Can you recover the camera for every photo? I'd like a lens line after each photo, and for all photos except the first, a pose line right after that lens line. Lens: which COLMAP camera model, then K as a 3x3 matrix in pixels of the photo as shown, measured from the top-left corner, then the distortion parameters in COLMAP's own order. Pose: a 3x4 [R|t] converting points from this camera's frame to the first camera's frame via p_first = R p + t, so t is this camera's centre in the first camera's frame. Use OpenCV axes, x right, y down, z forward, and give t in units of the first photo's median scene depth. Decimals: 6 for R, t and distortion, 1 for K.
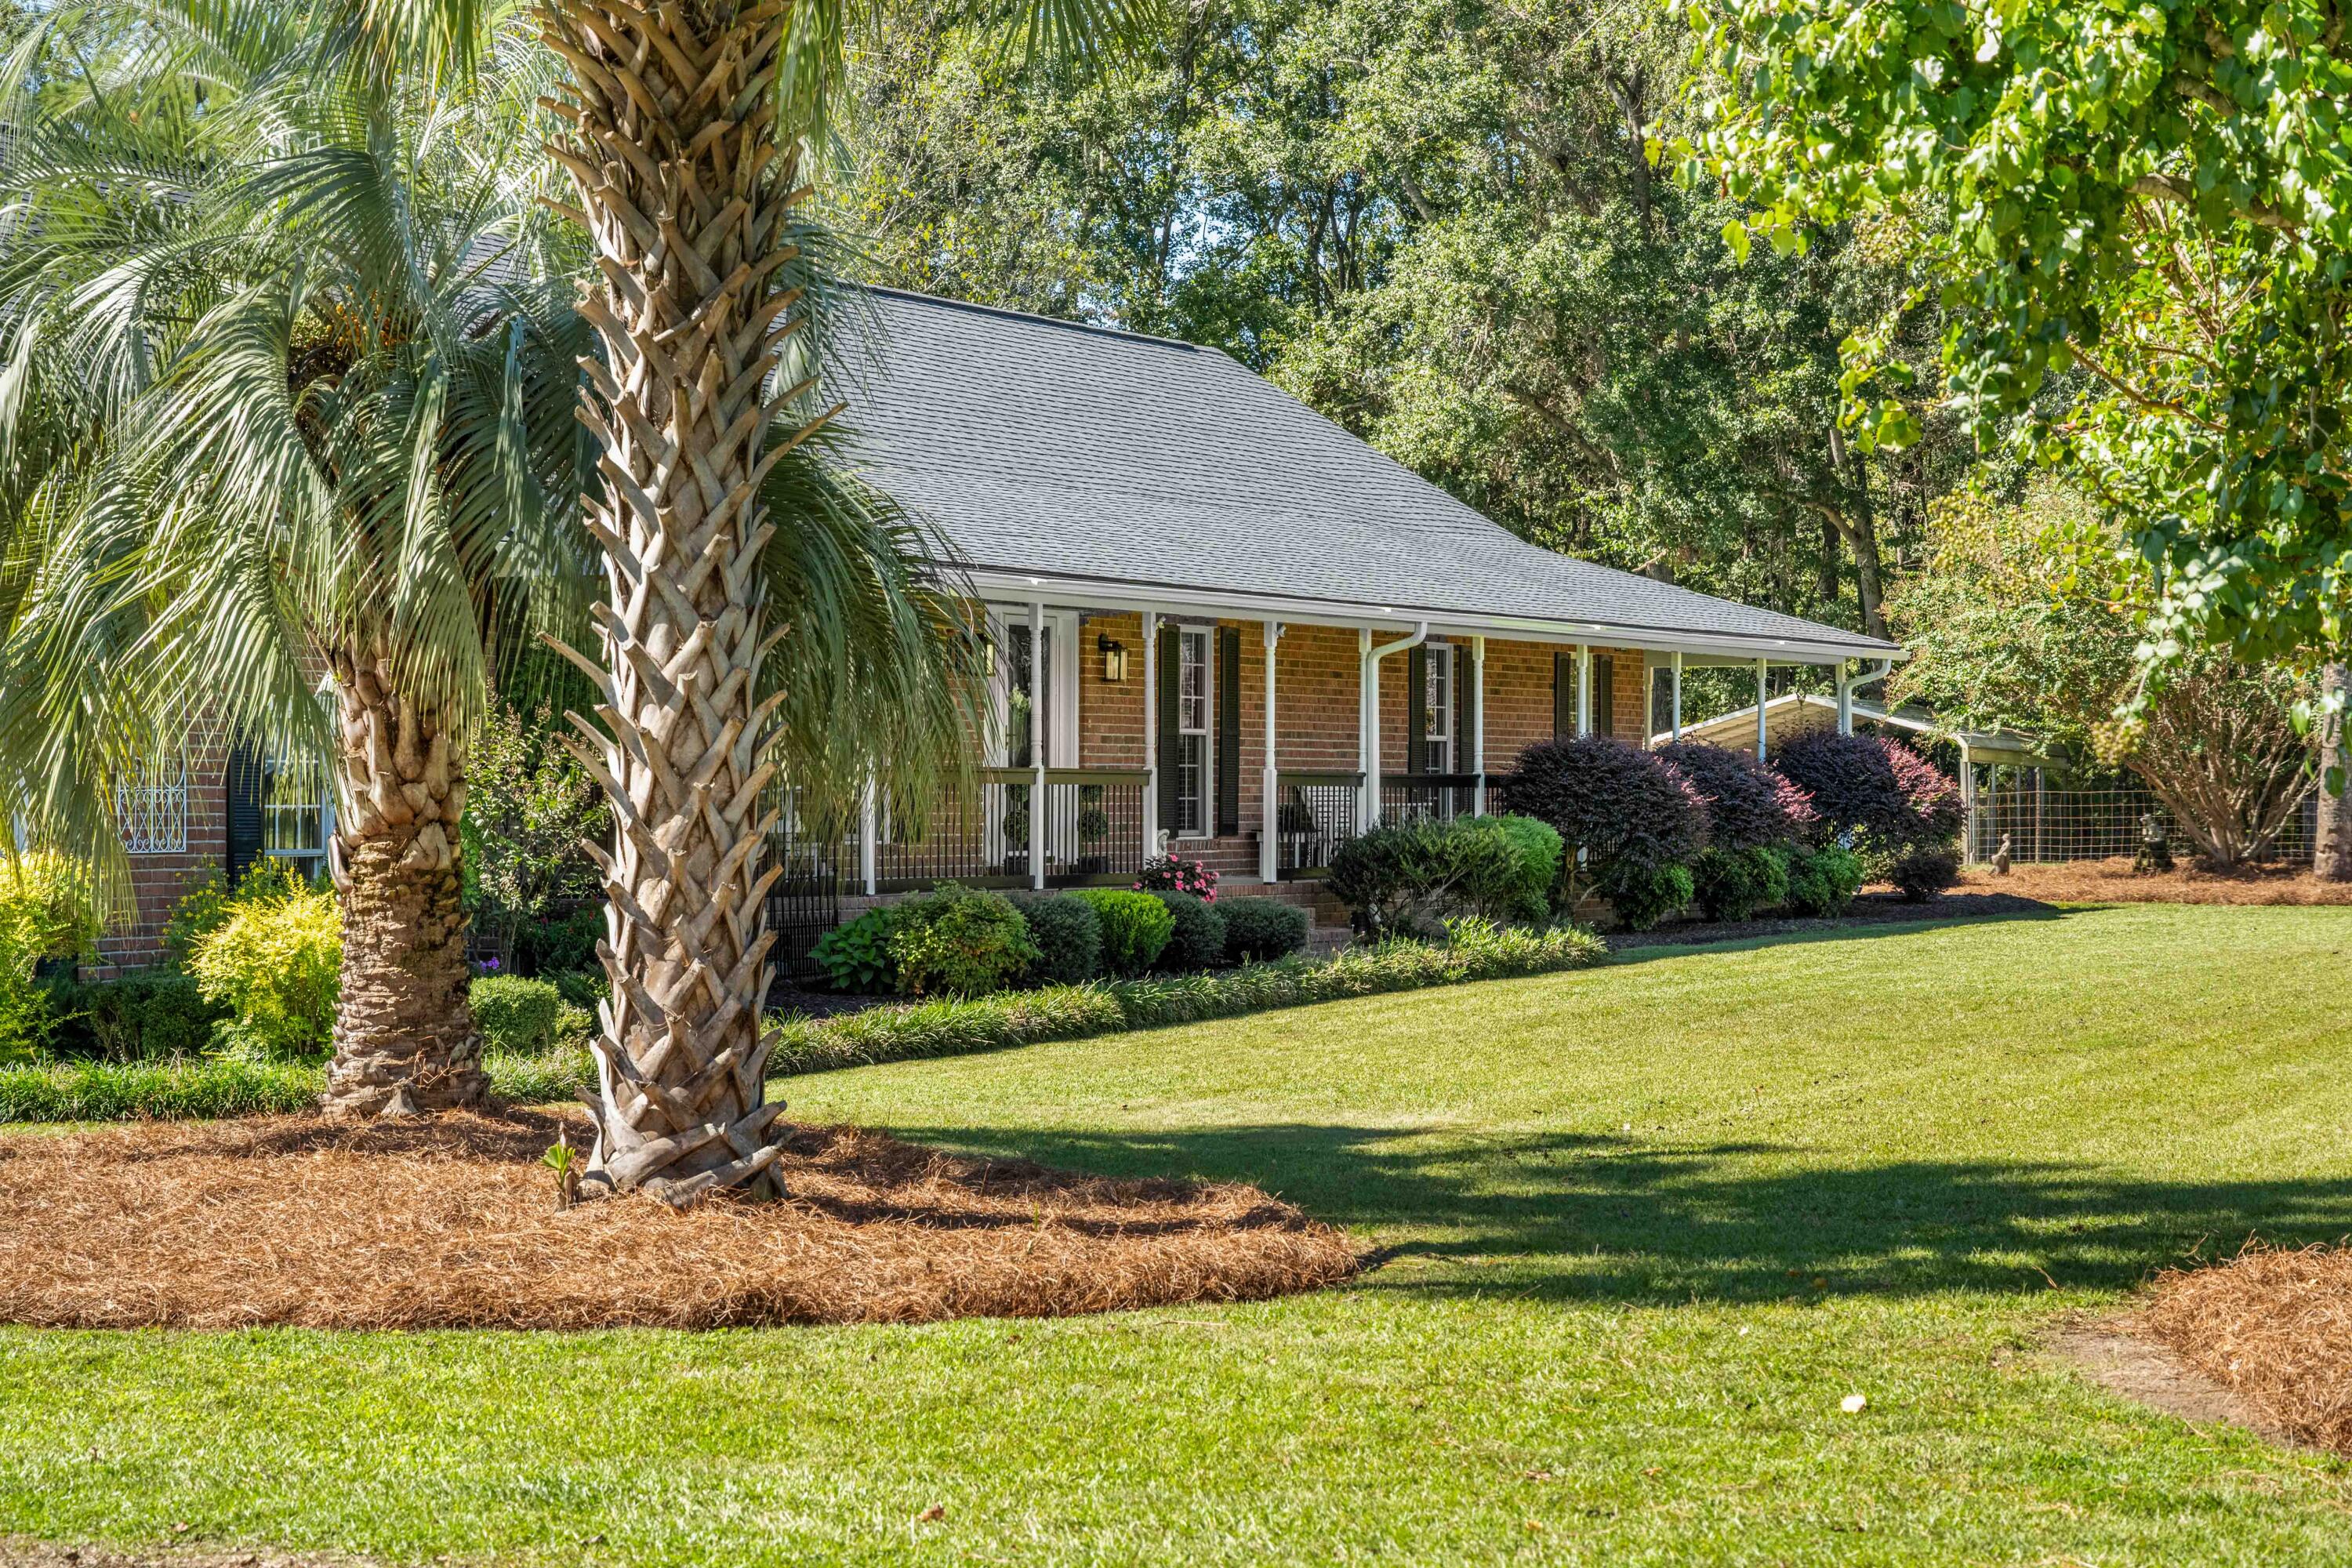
lens RADIAL K [[4860.0, 0, 1176.0], [0, 4860.0, 784.0], [0, 0, 1]] dist [0.053524, -0.063214]
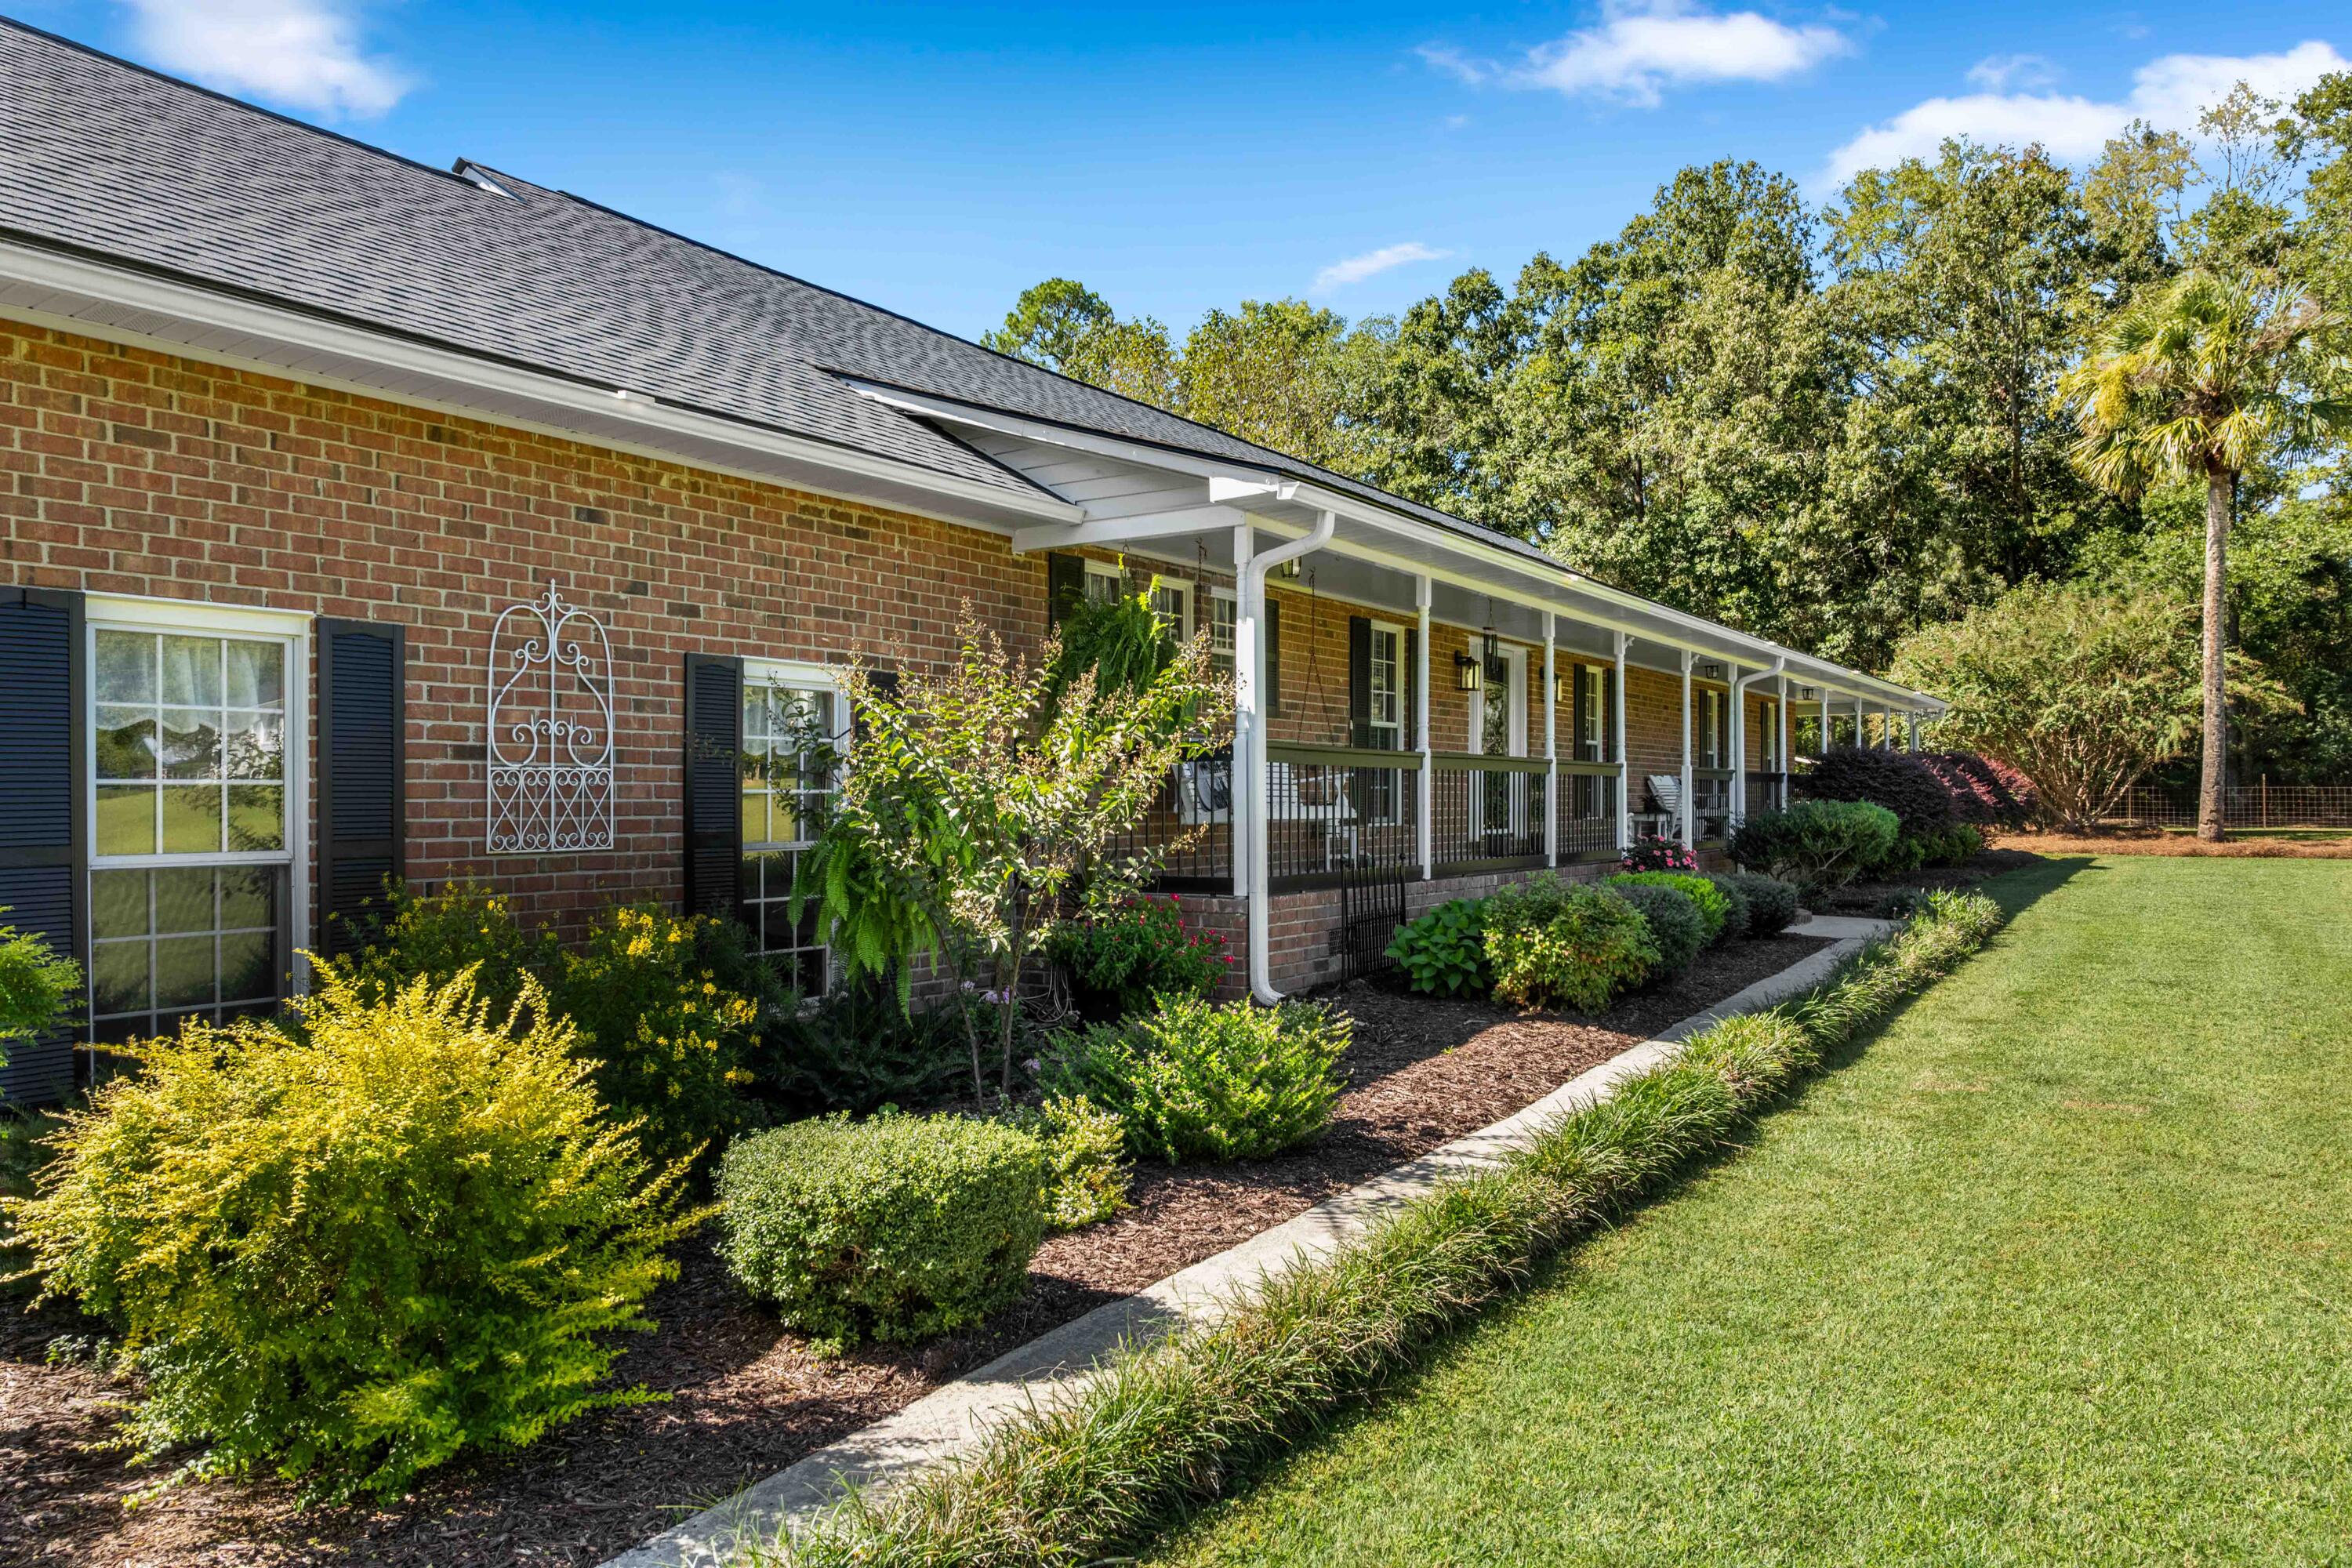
lens RADIAL K [[1498.3, 0, 1176.0], [0, 1498.3, 784.0], [0, 0, 1]] dist [-0.044789, 0.003561]
pose [[0.992527, -0.003378, -0.121982, -0.065154], [0.002380, 0.999962, -0.008328, 0.004641], [0.122006, 0.007975, 0.992497, 0.584506]]
